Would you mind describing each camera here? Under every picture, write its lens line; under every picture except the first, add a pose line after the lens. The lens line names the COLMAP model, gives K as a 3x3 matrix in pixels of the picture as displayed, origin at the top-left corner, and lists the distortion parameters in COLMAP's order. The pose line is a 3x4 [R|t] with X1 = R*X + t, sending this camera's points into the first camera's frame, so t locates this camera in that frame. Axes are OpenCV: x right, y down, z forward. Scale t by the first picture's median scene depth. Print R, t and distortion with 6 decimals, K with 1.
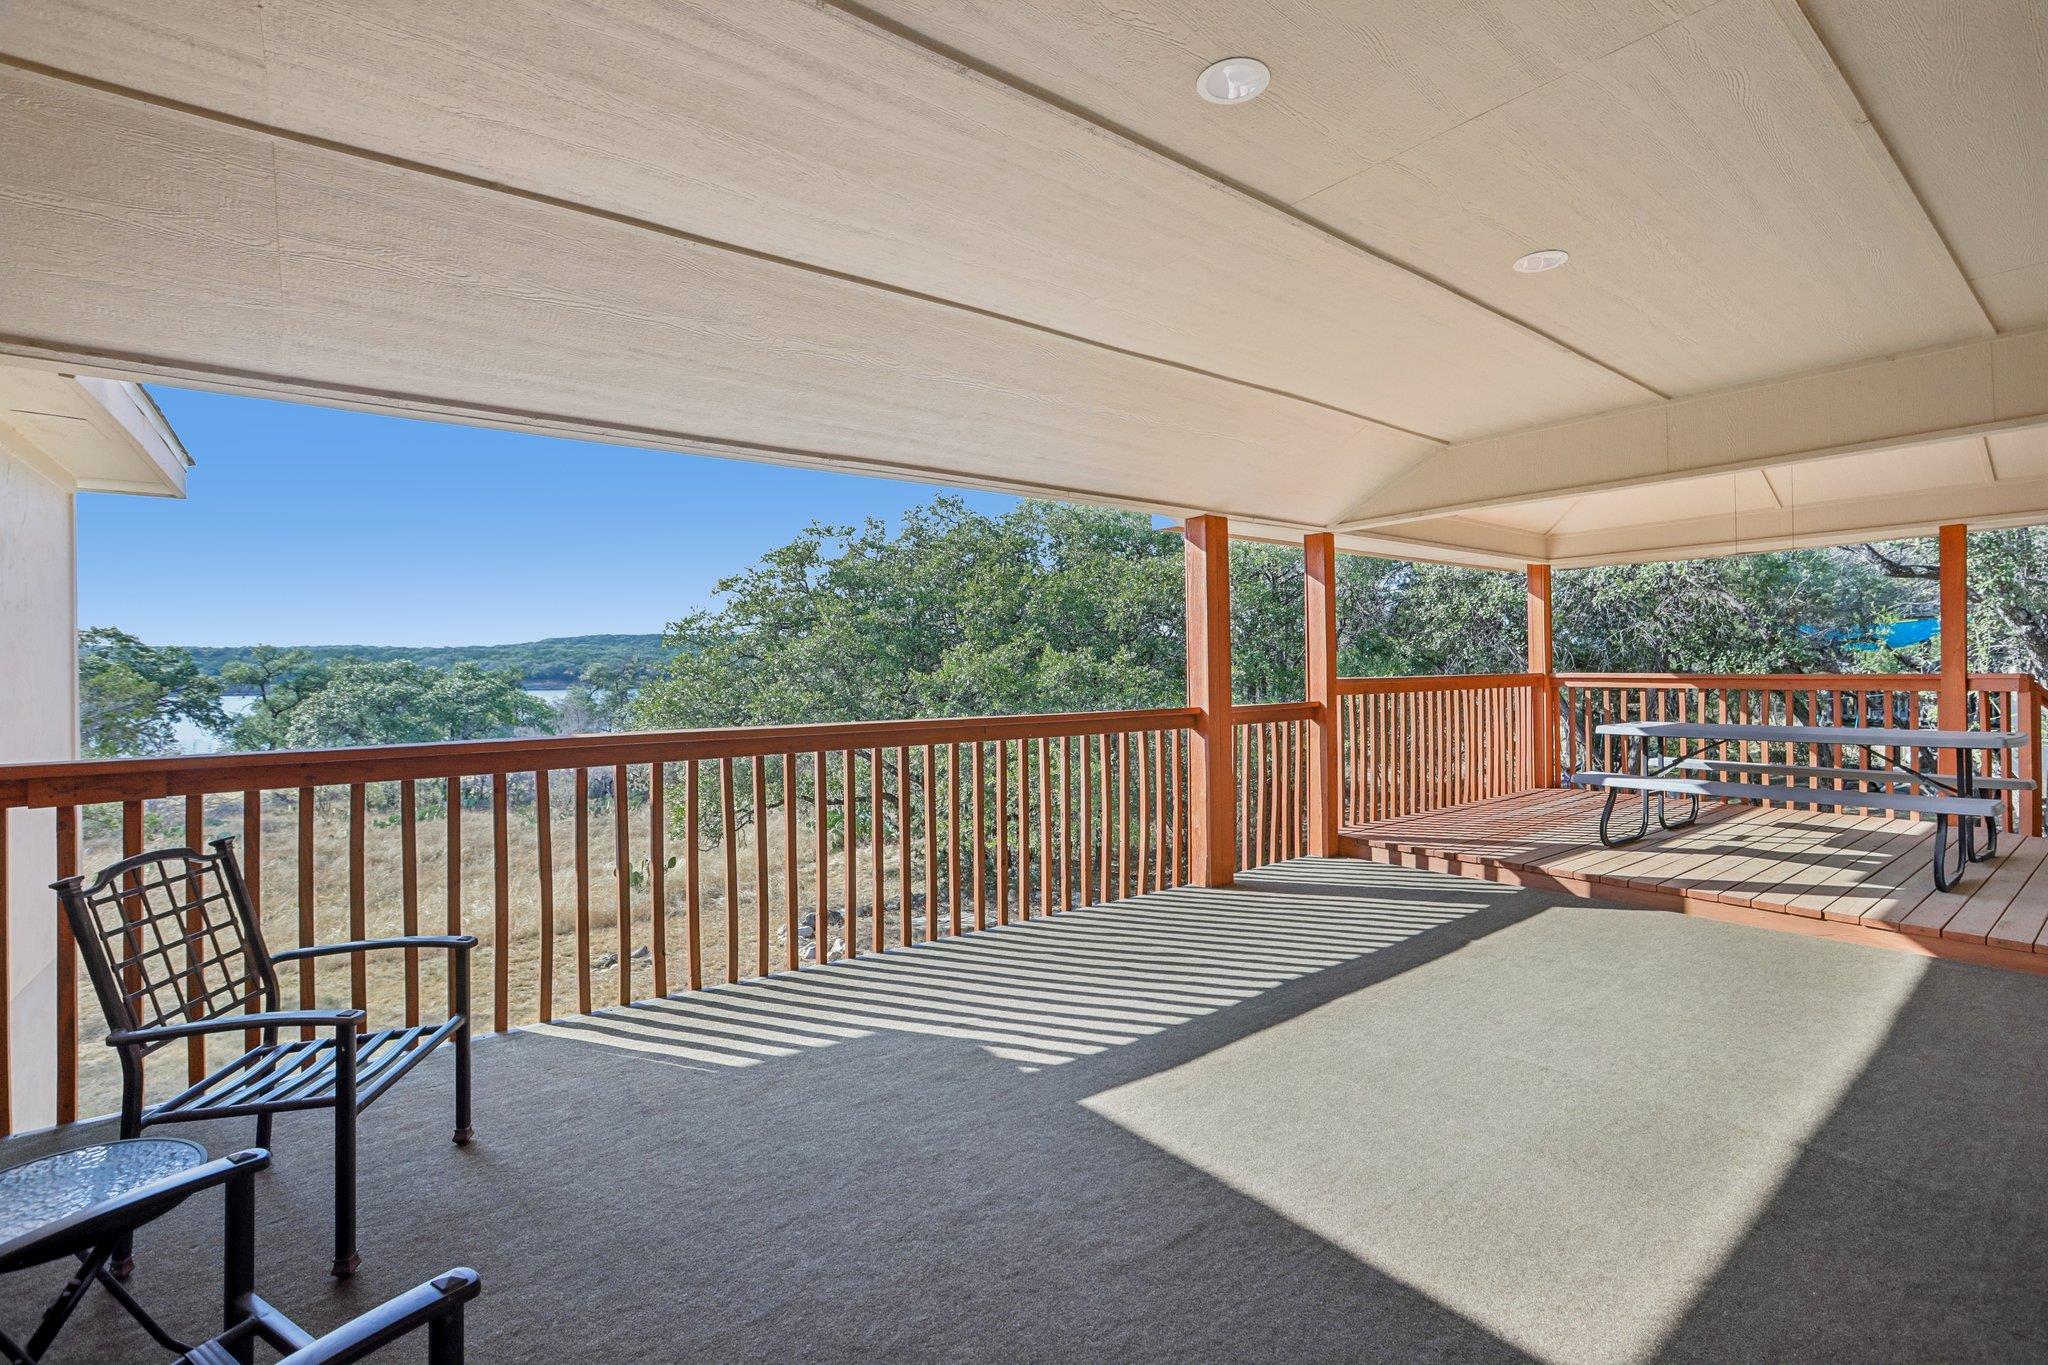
lens RADIAL K [[925.0, 0, 1024.8], [0, 925.0, 670.1], [0, 0, 1]] dist [-0.028281, 0.002350]
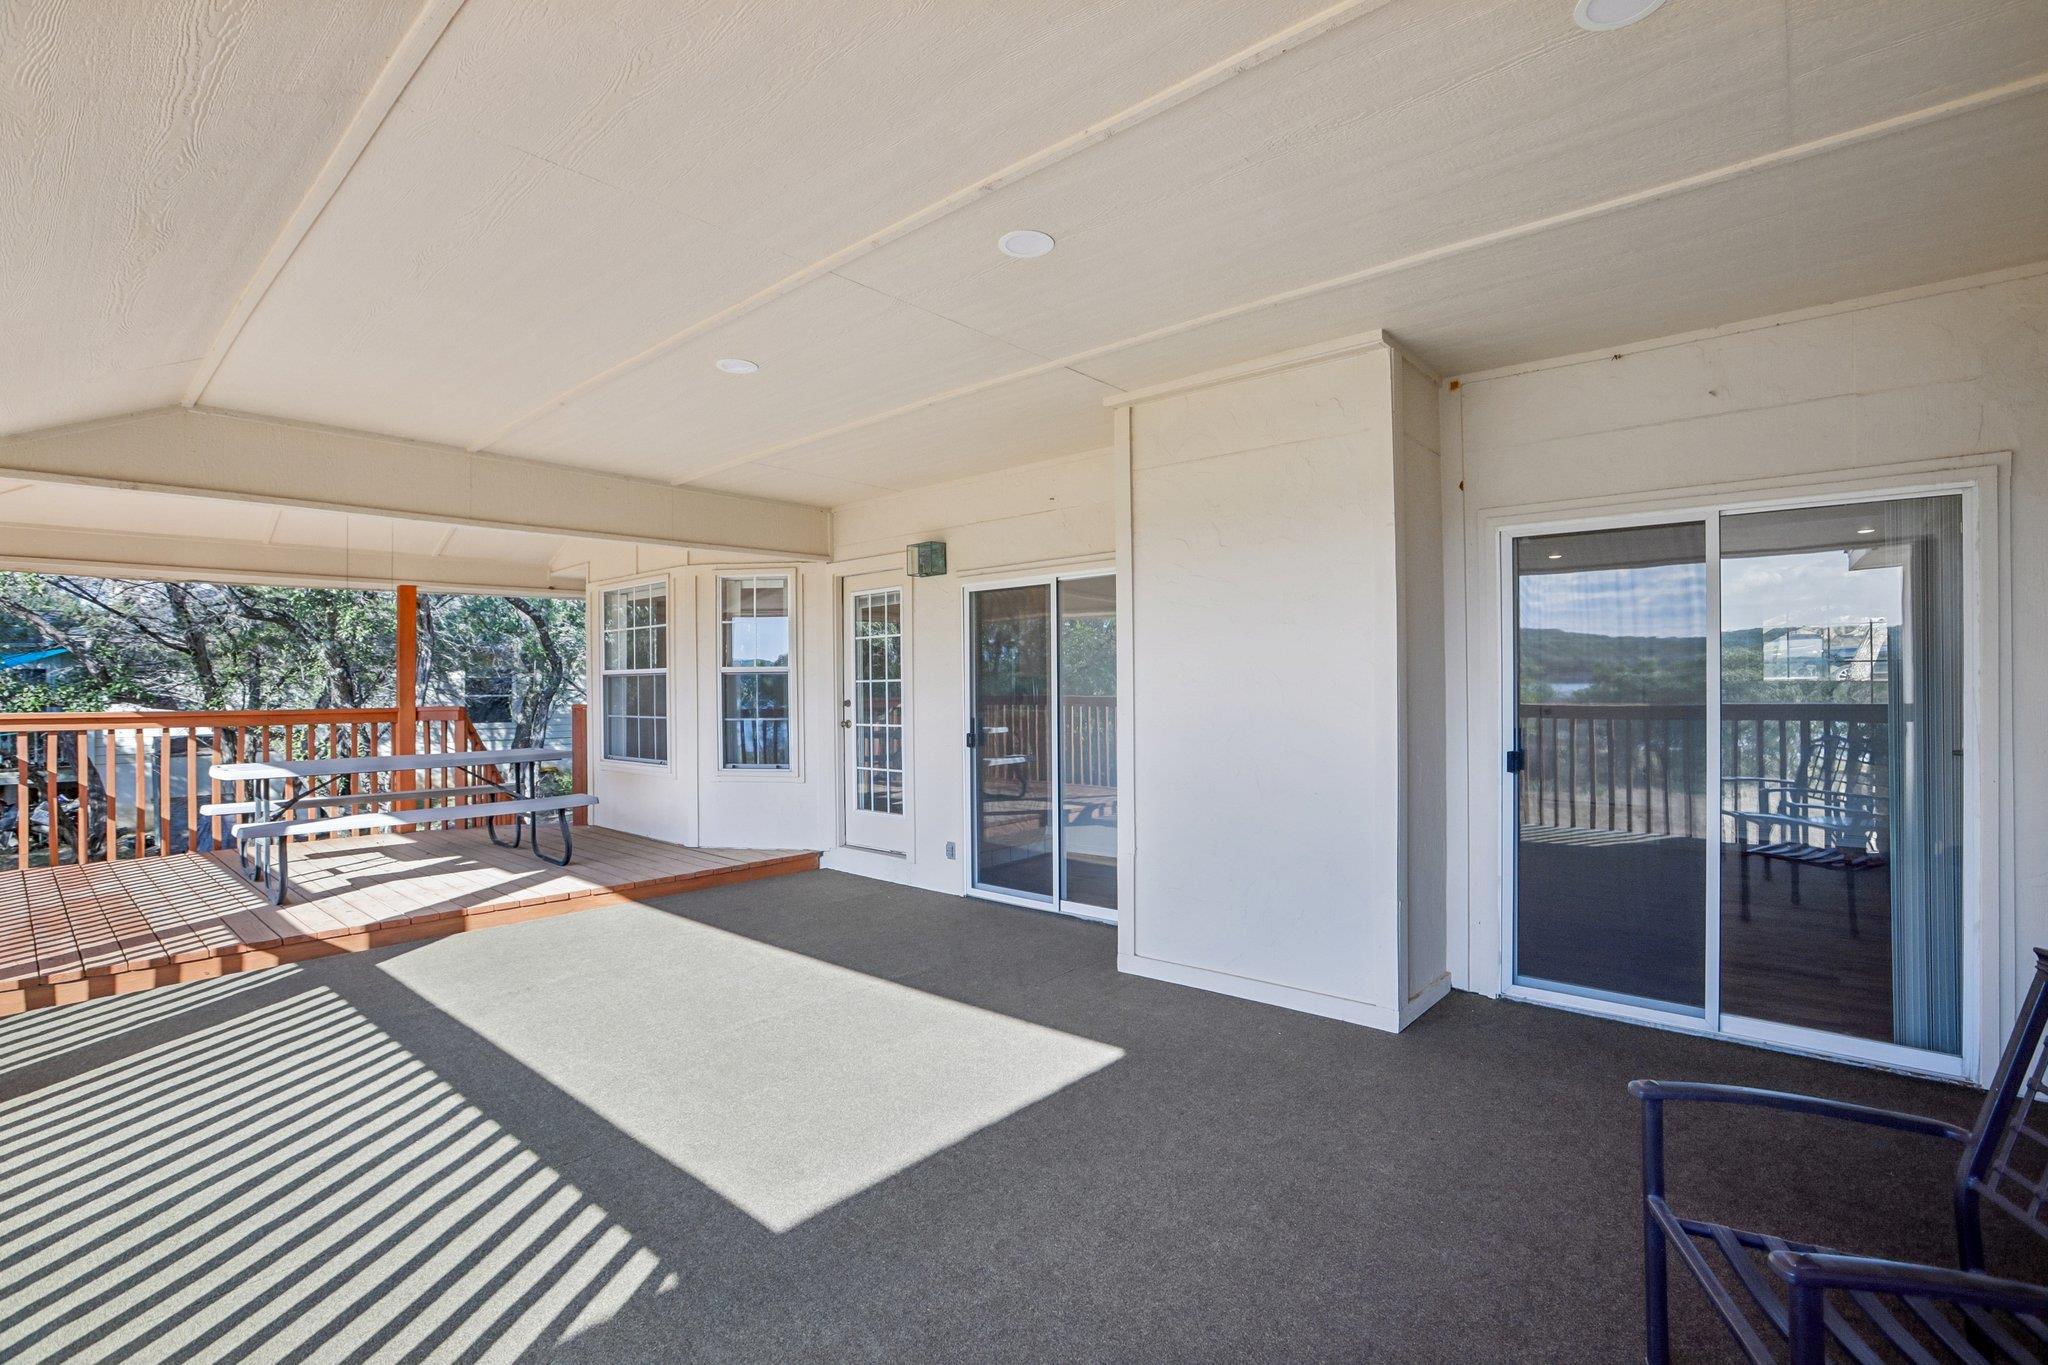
lens RADIAL K [[925.0, 0, 1025.3], [0, 925.0, 678.0], [0, 0, 1]] dist [-0.028281, 0.002350]
pose [[-0.181239, 0.017723, 0.983279, -0.428543], [0.013621, 0.999787, -0.015510, -0.006373], [-0.983345, 0.010582, -0.181442, 0.499080]]
